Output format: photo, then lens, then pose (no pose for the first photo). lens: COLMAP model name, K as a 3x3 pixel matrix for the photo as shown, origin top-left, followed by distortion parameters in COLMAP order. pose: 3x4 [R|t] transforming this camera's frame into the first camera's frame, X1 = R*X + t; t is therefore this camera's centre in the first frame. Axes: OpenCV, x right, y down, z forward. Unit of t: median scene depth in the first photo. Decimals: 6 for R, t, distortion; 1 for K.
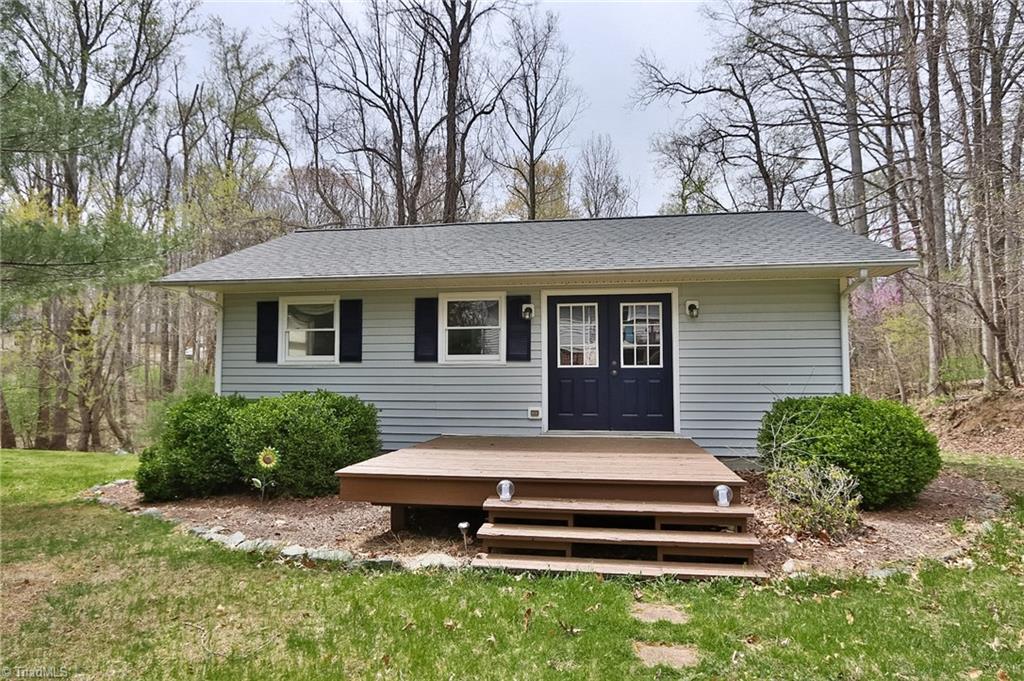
lens RADIAL K [[609.8, 0, 507.5], [0, 609.8, 342.8], [0, 0, 1]] dist [-0.007142, -0.000991]
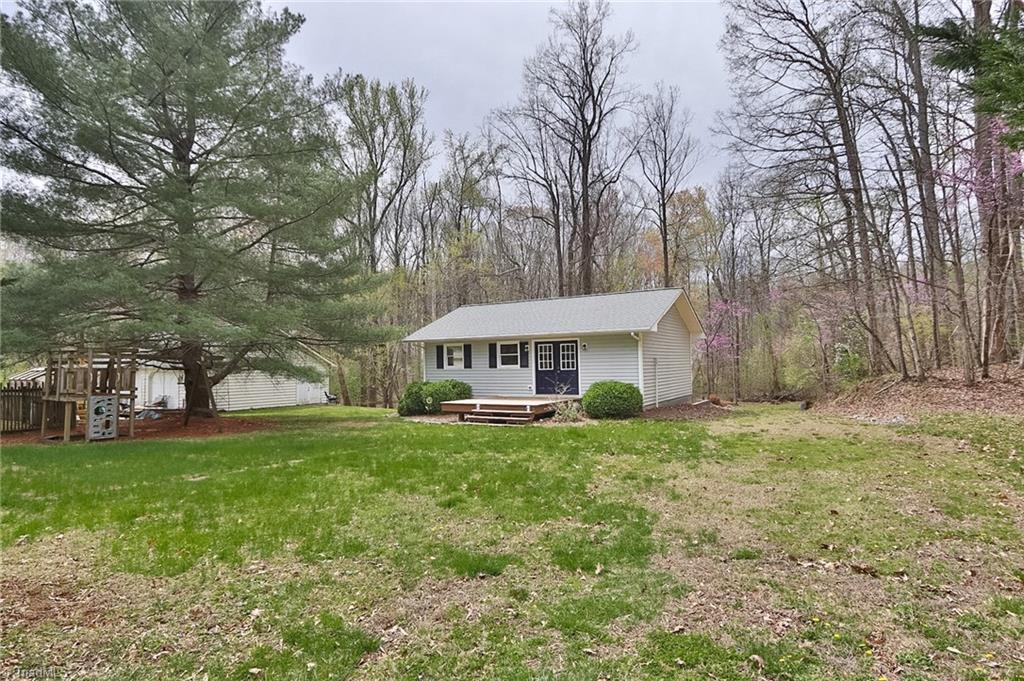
lens RADIAL K [[511.0, 0, 514.8], [0, 511.0, 334.6], [0, 0, 1]] dist [-0.000651, 0.000670]
pose [[0.936833, -0.038866, -0.347612, 0.153889], [0.039673, 0.999201, -0.004797, -0.021013], [0.347521, -0.009297, 0.937626, -0.217844]]
